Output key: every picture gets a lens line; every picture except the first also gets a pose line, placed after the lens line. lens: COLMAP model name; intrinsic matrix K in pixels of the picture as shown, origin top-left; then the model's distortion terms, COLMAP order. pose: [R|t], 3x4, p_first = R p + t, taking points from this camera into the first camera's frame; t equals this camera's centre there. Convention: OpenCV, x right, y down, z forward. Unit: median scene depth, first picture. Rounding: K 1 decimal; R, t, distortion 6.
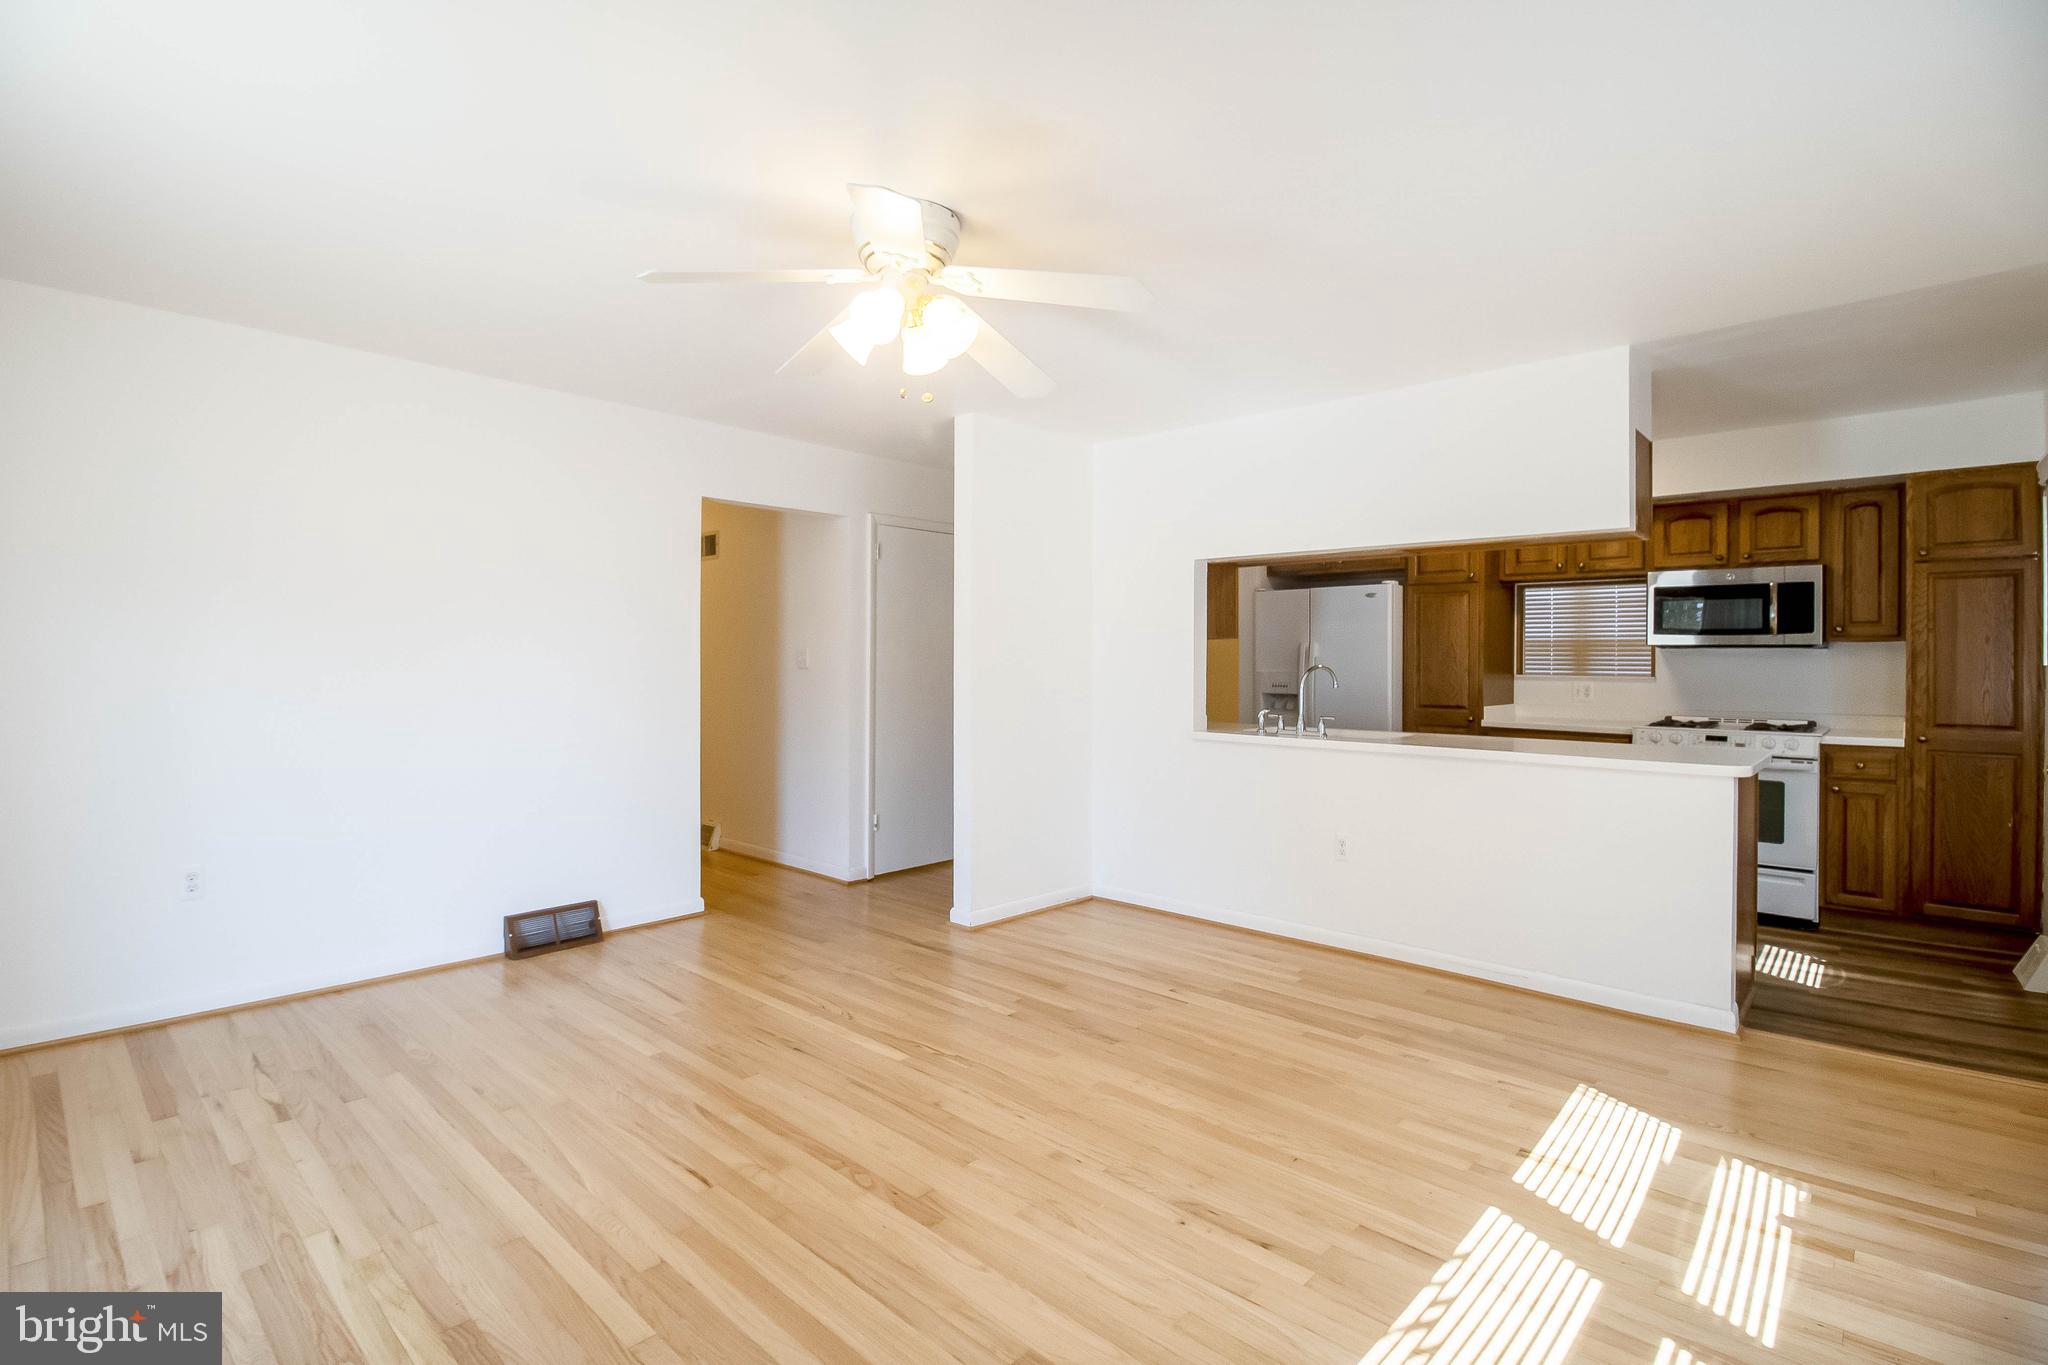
lens RADIAL K [[963.7, 0, 1022.6], [0, 963.7, 652.4], [0, 0, 1]] dist [-0.002868, -0.013805]
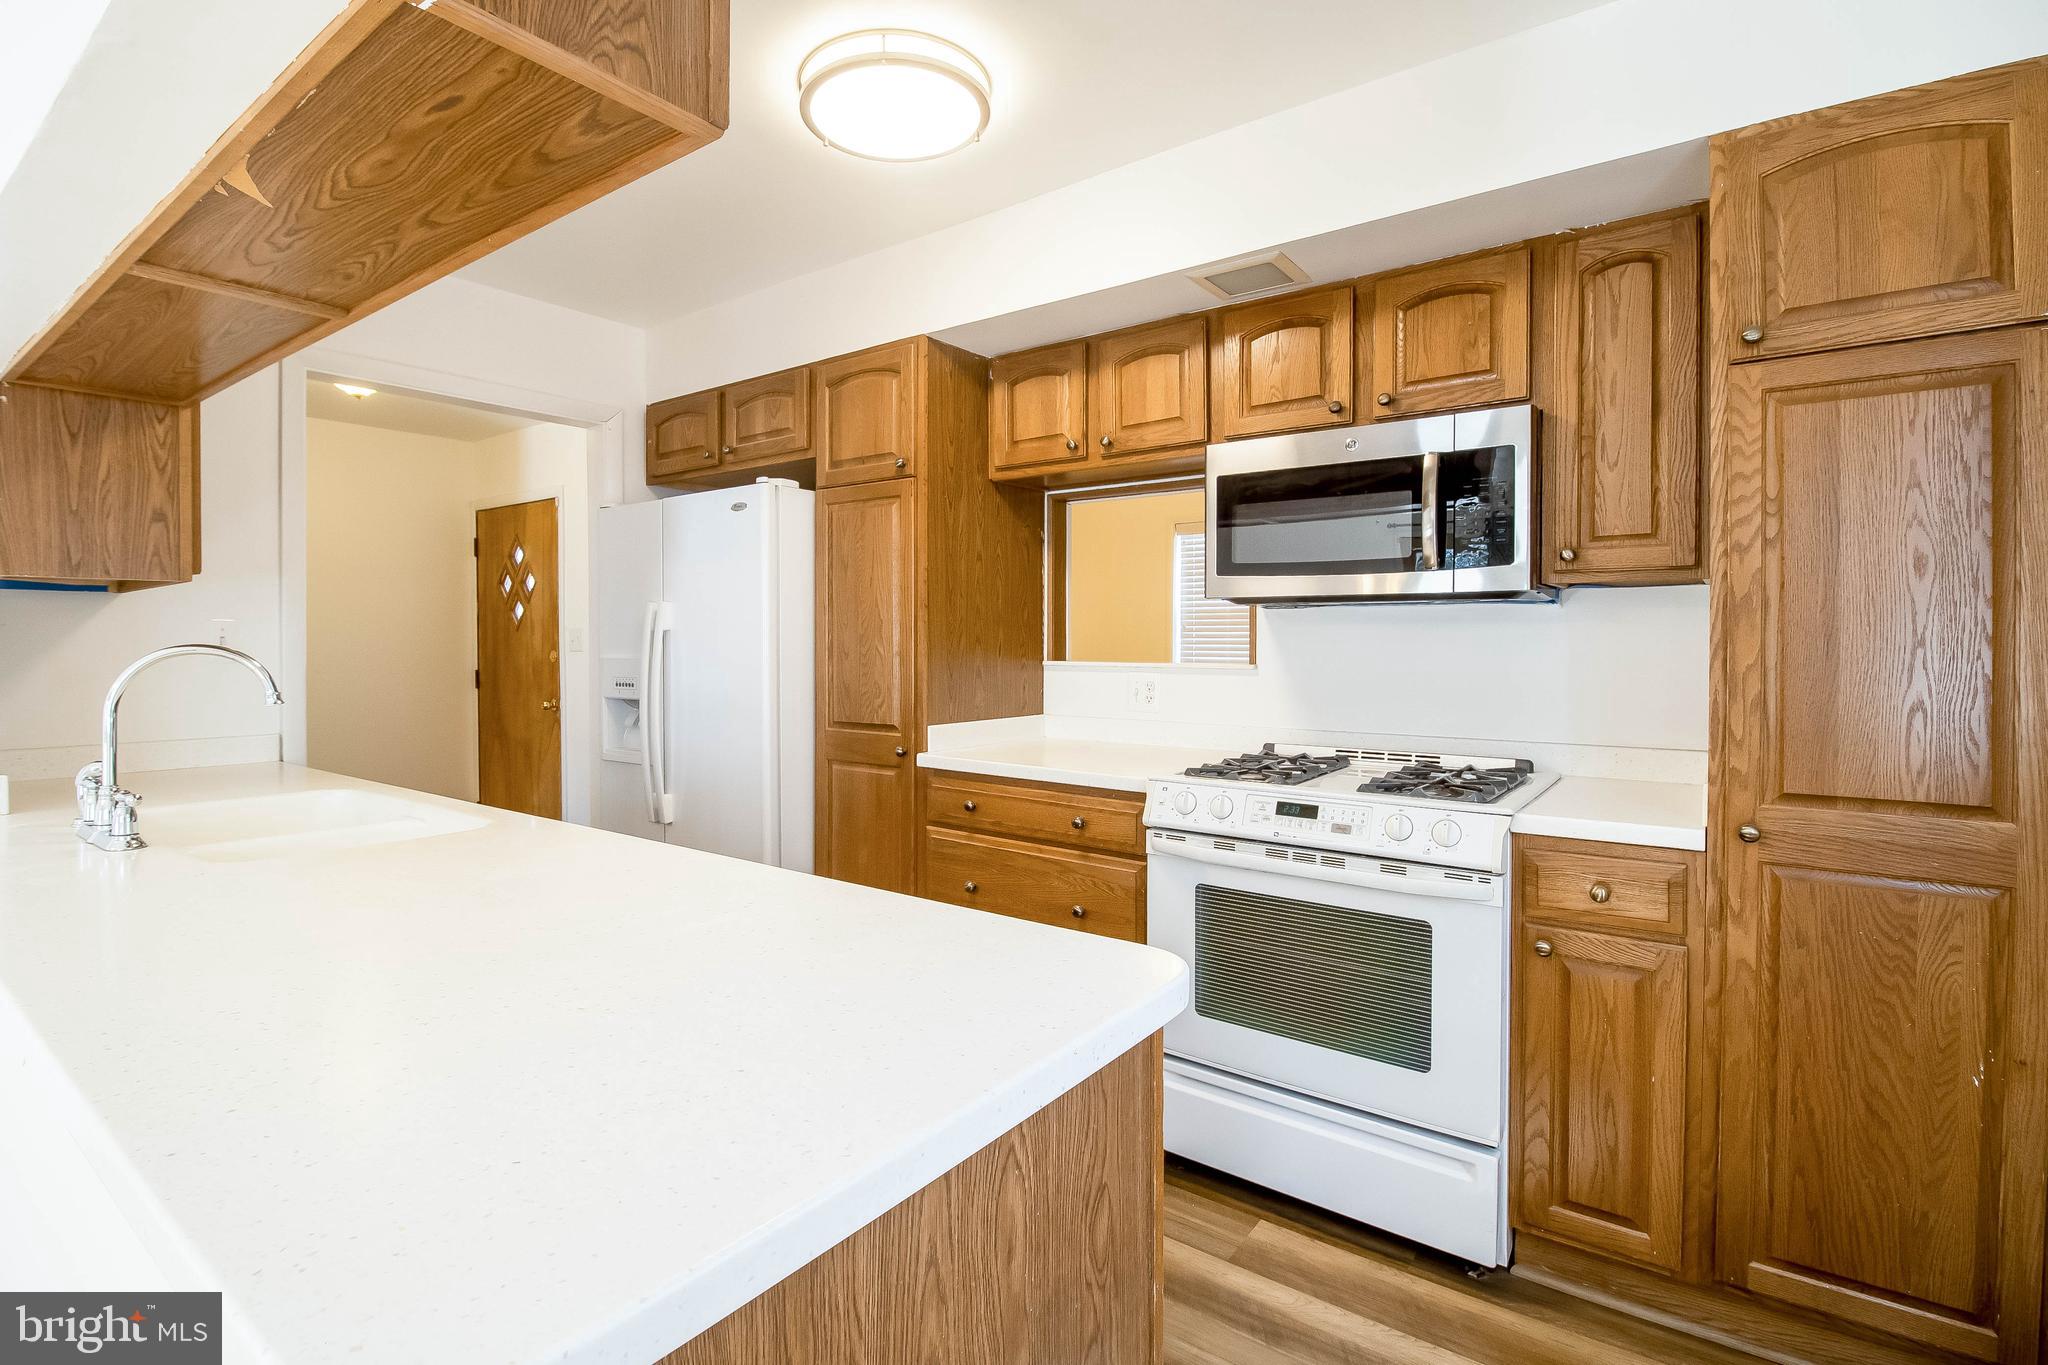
lens RADIAL K [[958.7, 0, 1020.8], [0, 958.7, 644.2], [0, 0, 1]] dist [-0.000042, -0.013848]
pose [[0.994436, -0.004985, 0.105227, 0.584715], [0.003980, 0.999944, 0.009756, 0.011324], [-0.105269, -0.009283, 0.994400, 0.617440]]
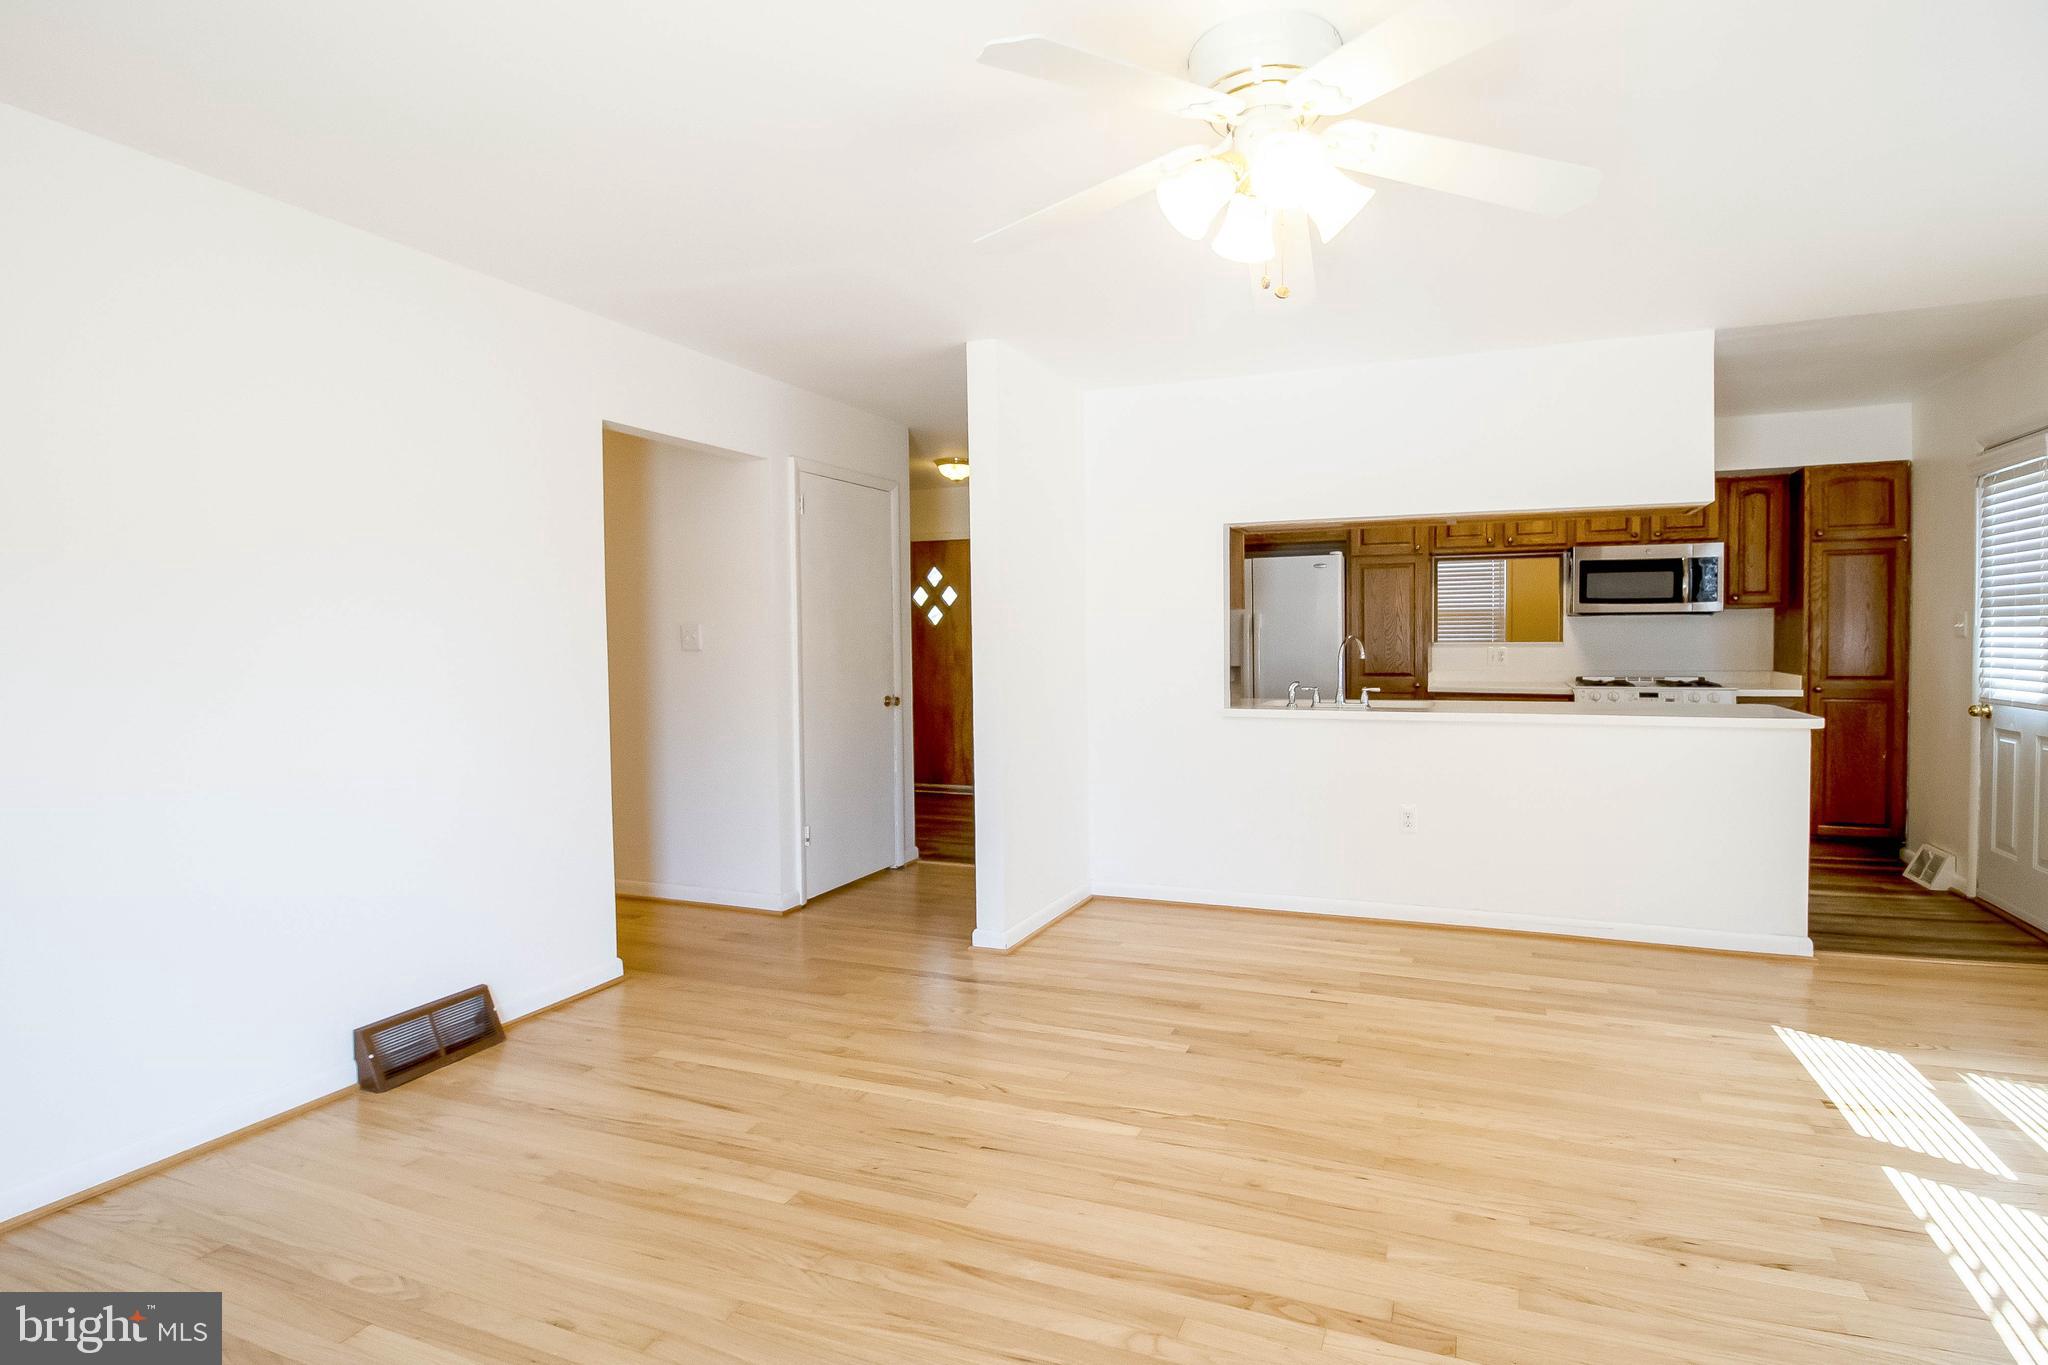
lens RADIAL K [[961.5, 0, 1022.3], [0, 961.5, 655.2], [0, 0, 1]] dist [0.001351, -0.013006]
pose [[0.925682, -0.023188, 0.377592, -0.412823], [0.012268, 0.999435, 0.031301, -0.001704], [-0.378105, -0.024342, 0.925443, 0.248381]]
